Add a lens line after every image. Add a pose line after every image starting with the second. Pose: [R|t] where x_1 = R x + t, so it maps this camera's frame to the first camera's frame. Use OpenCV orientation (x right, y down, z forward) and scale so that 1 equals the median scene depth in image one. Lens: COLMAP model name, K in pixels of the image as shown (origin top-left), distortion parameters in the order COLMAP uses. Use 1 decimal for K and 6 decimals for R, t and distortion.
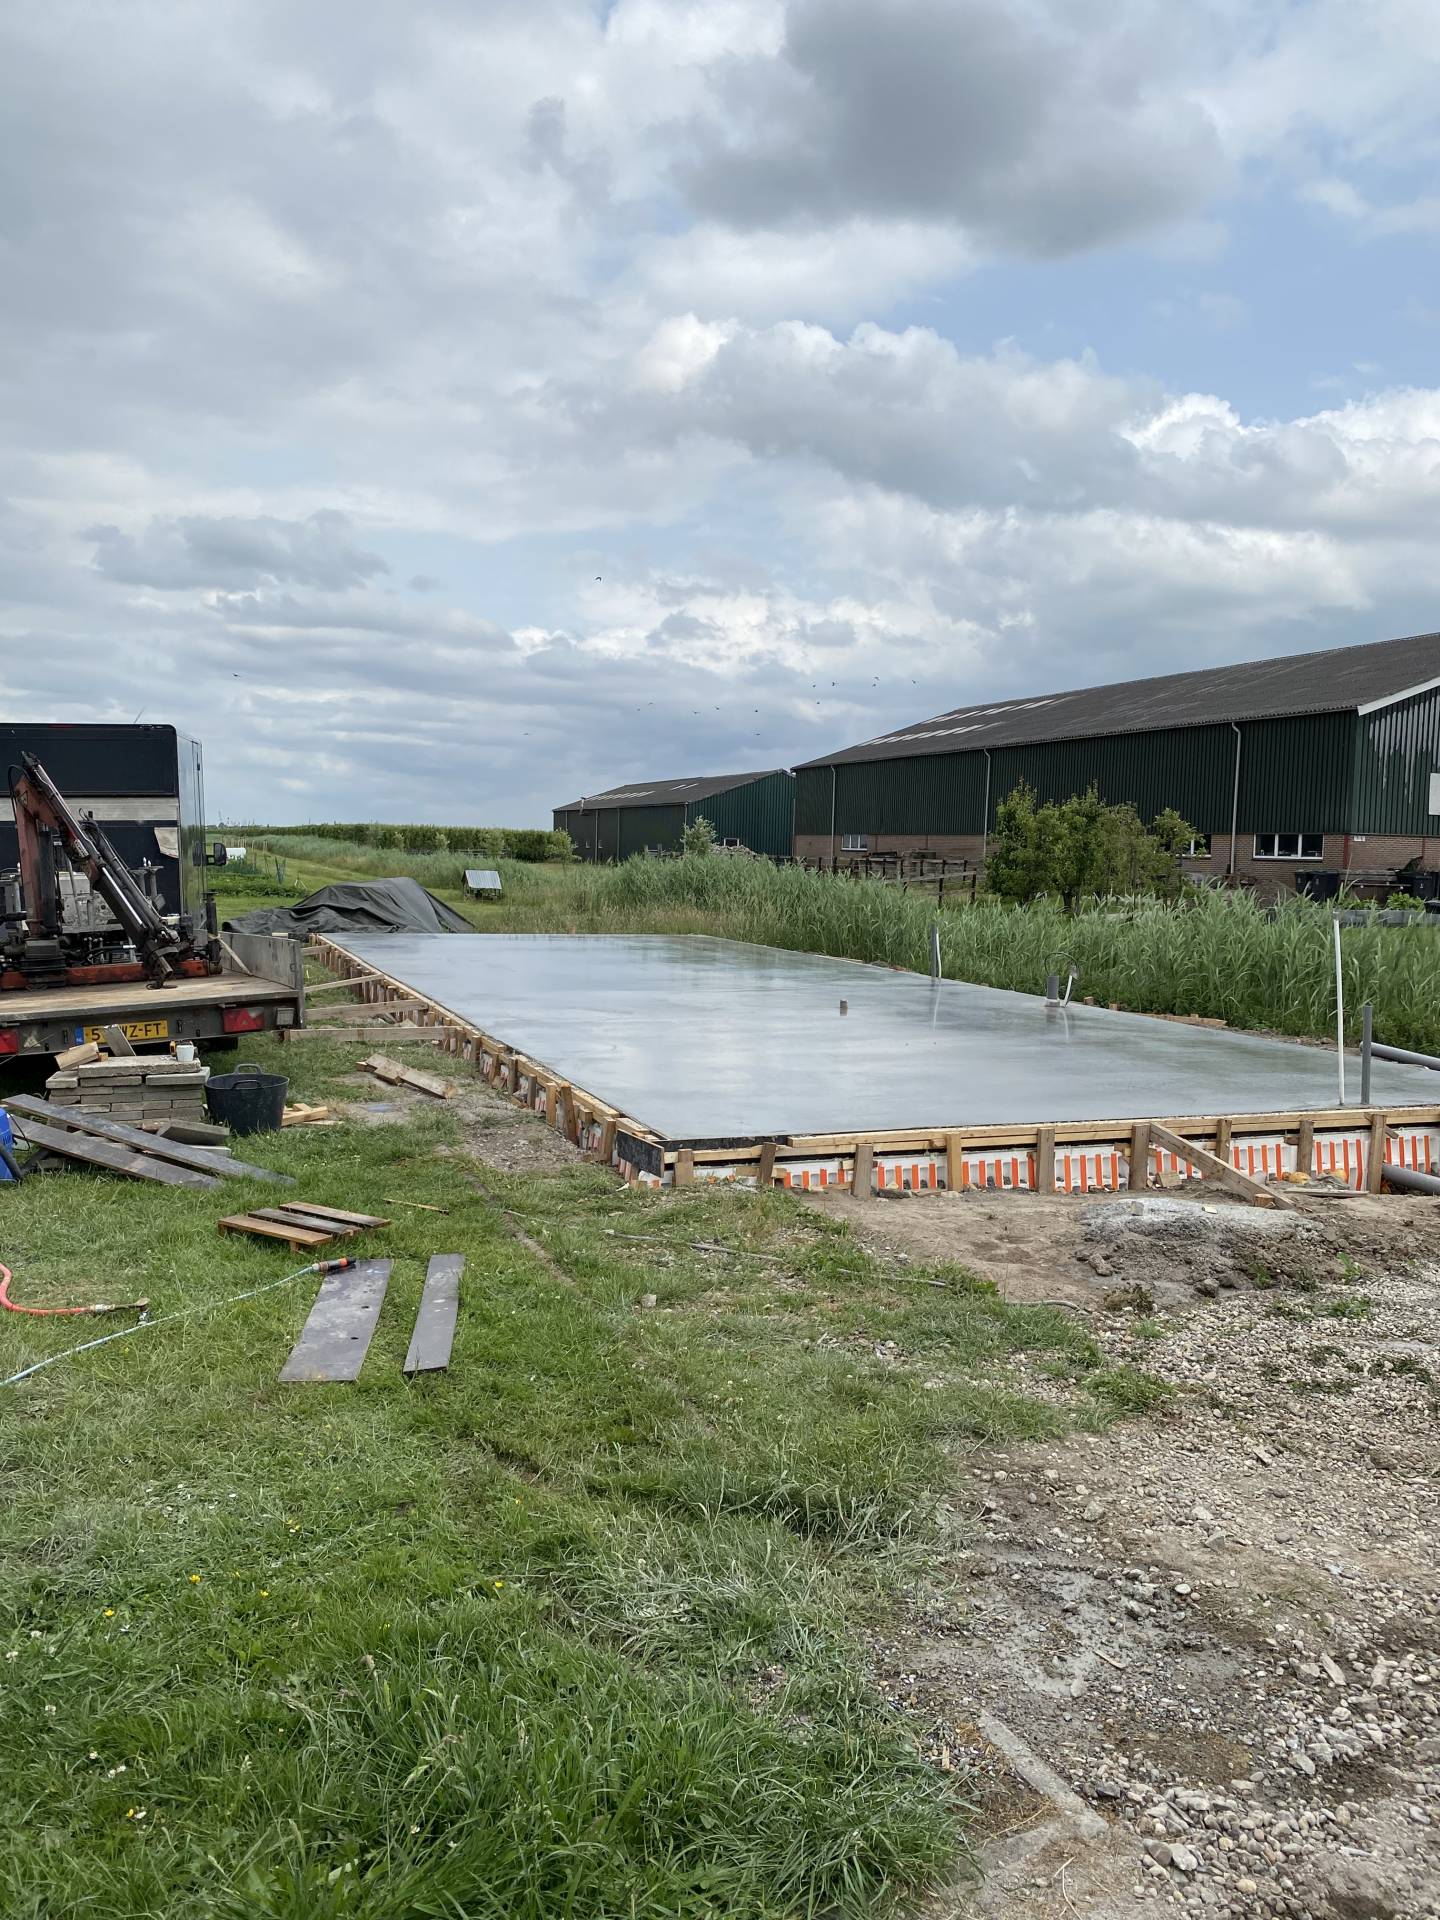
lens RADIAL K [[1497.2, 0, 720.0], [0, 1497.2, 960.0], [0, 0, 1]] dist [0.000153, -0.004029]
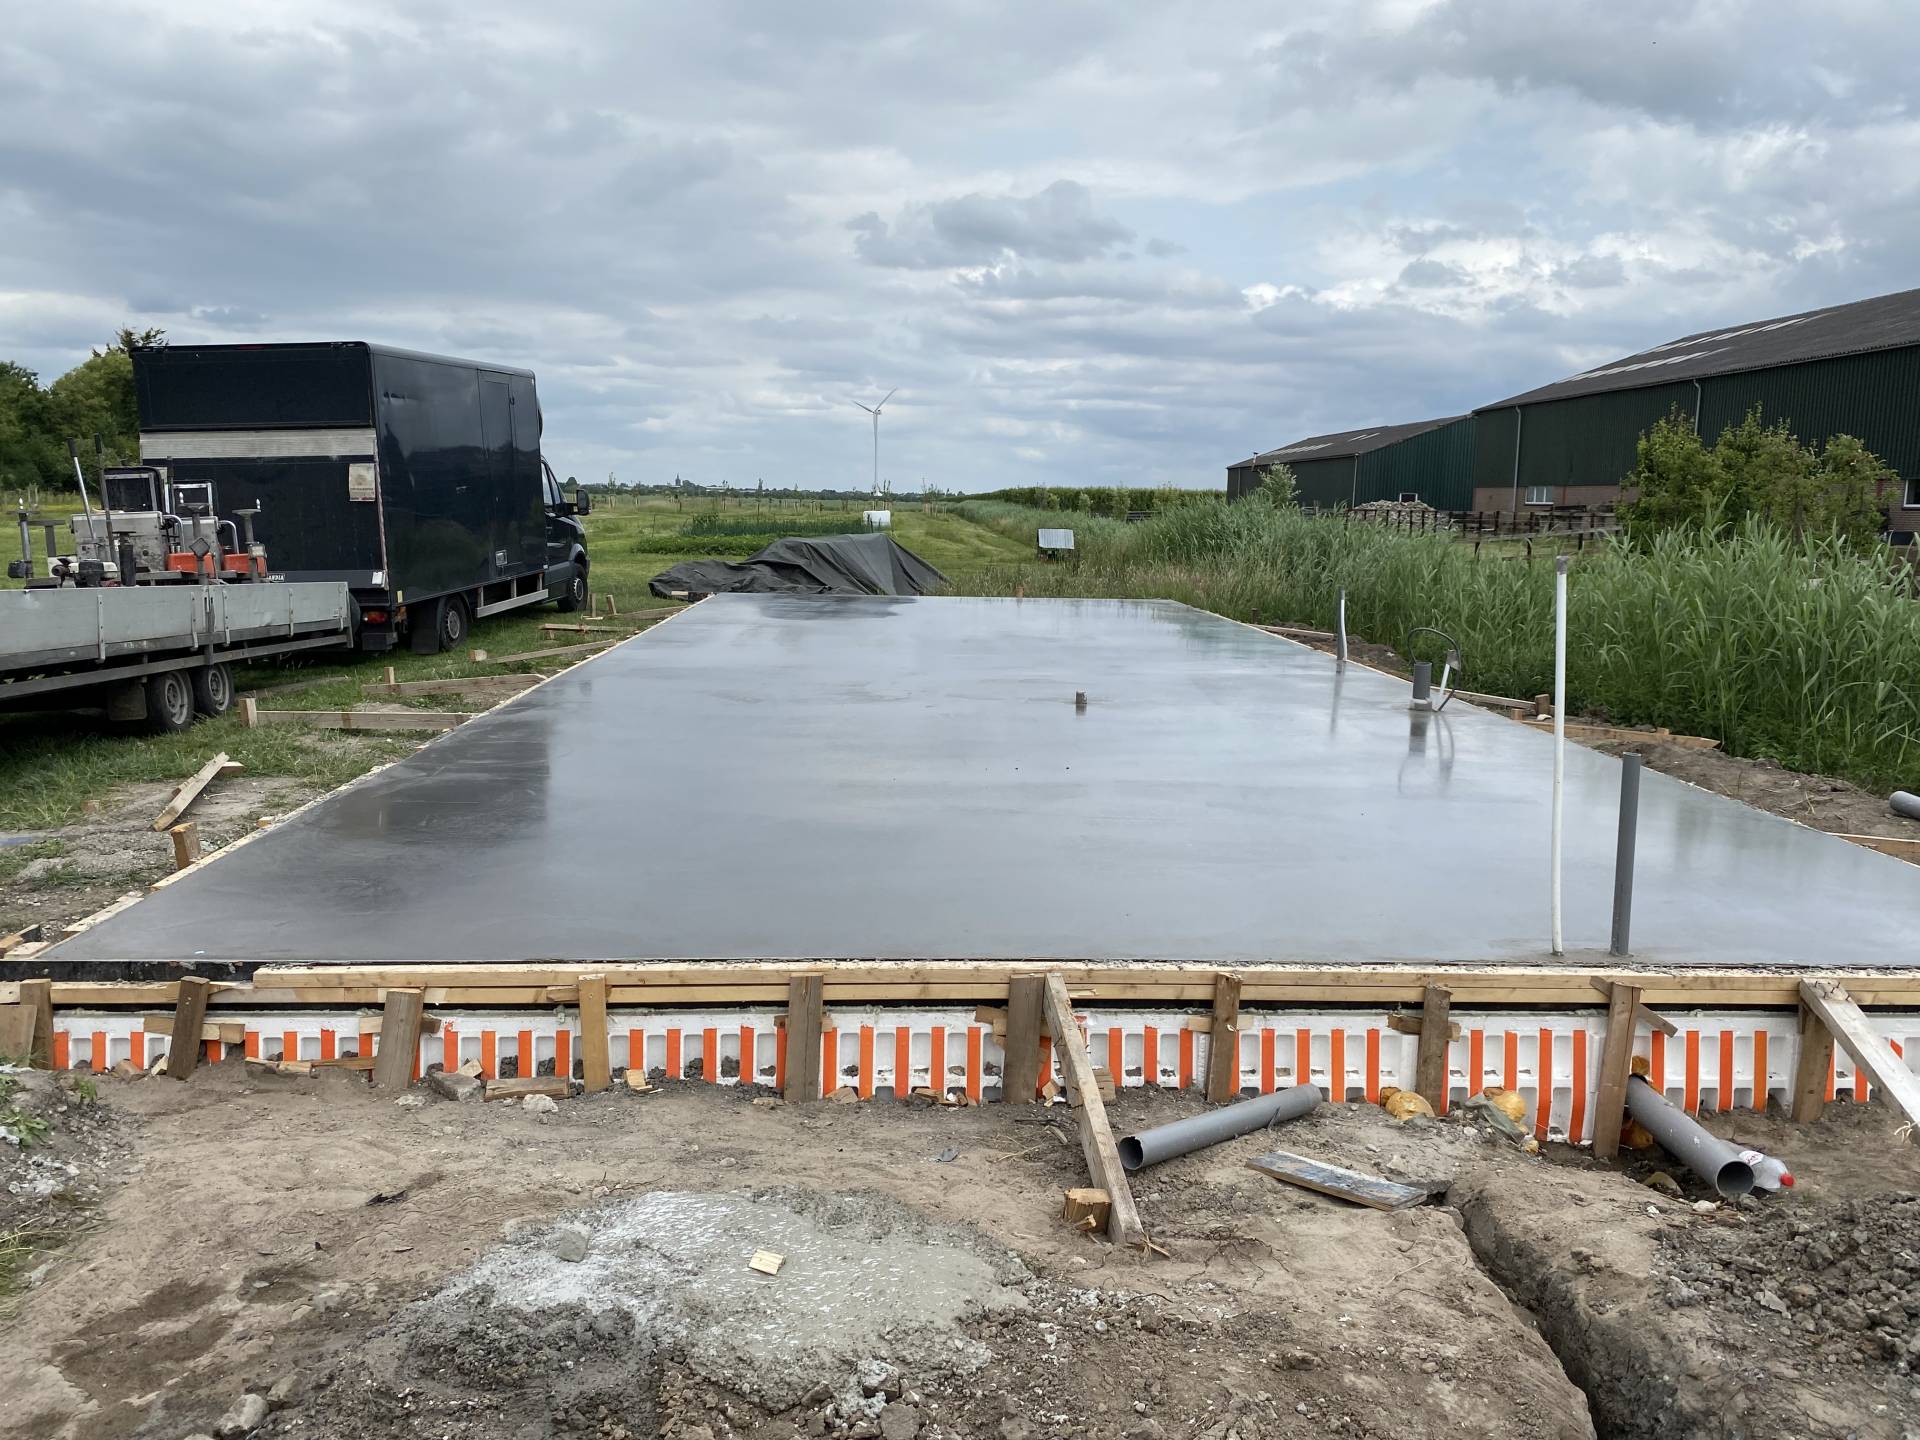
lens RADIAL K [[1467.9, 0, 960.0], [0, 1467.9, 720.0], [0, 0, 1]] dist [-0.001245, -0.007257]
pose [[0.946397, 0.032476, -0.321368, 0.119649], [-0.011092, 0.997613, 0.068150, -0.003090], [0.322814, -0.060933, 0.944499, 0.151495]]
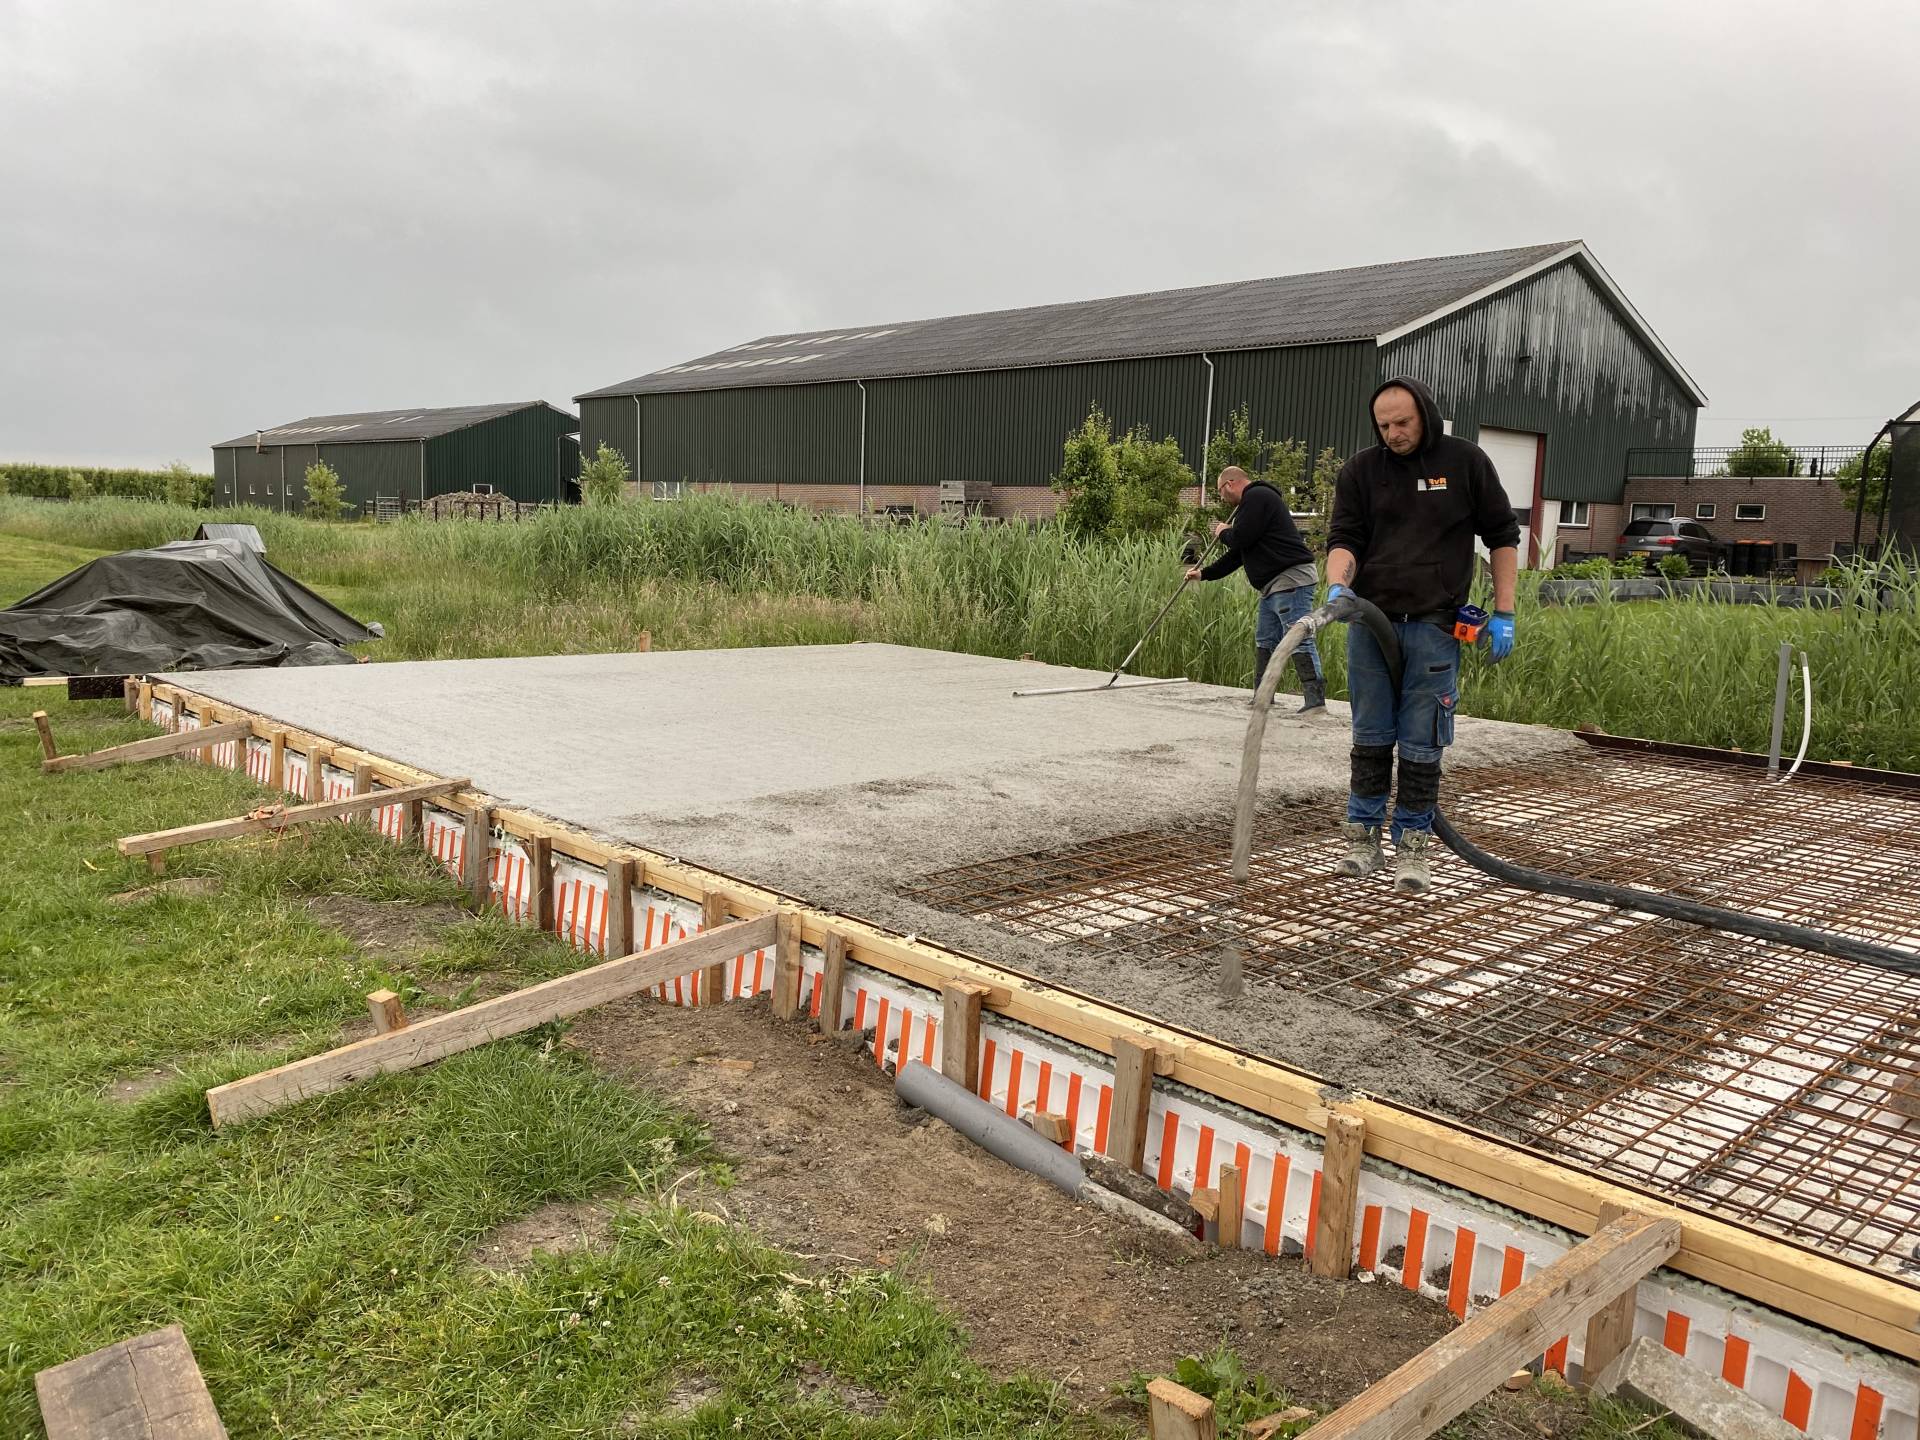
lens RADIAL K [[1497.2, 0, 968.2], [0, 1497.2, 722.4], [0, 0, 1]] dist [0.000153, -0.004029]
pose [[0.928540, -0.043548, 0.368670, -0.156850], [0.016993, 0.997041, 0.074971, -0.024605], [-0.370843, -0.063349, 0.926532, 0.390299]]
